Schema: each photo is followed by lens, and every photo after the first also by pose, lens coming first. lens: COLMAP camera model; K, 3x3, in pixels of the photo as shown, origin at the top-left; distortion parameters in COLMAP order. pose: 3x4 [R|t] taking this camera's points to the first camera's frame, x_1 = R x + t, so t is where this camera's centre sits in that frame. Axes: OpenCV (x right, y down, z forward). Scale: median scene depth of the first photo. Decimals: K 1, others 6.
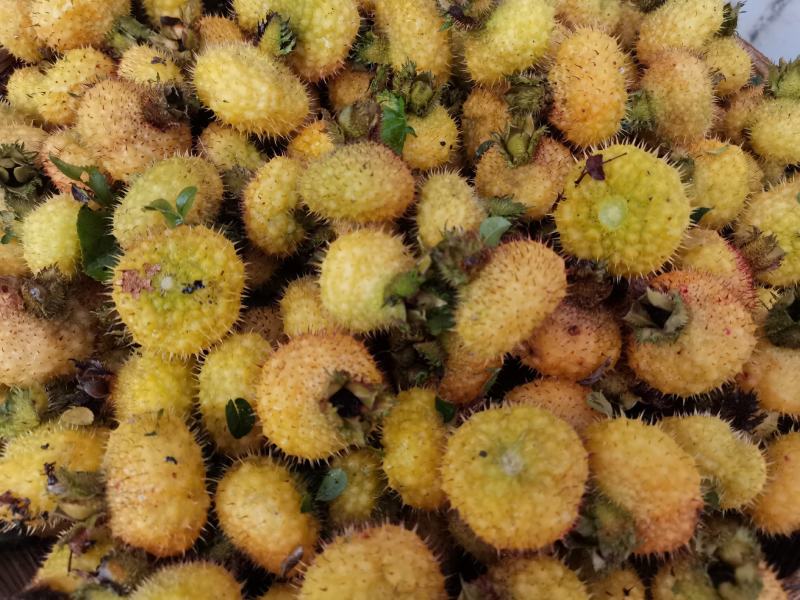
lens RADIAL K [[581.8, 0, 400.0], [0, 581.8, 300.0], [0, 0, 1]] dist [0.003778, -0.025210]
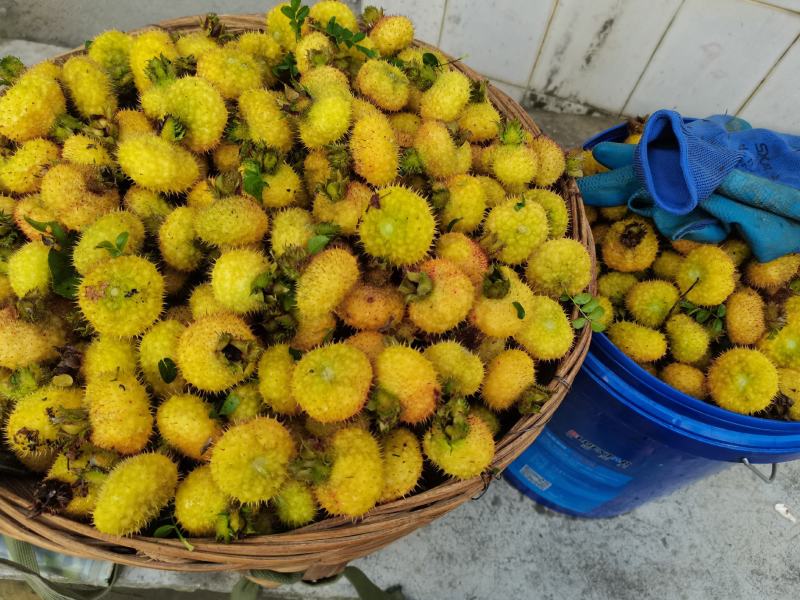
lens RADIAL K [[581.8, 0, 400.0], [0, 581.8, 300.0], [0, 0, 1]] dist [0.003778, -0.025210]
pose [[0.989352, -0.088640, 0.115432, 0.189674], [0.090266, 0.995878, -0.008925, 0.075079], [-0.114165, 0.019250, 0.993275, -0.669415]]
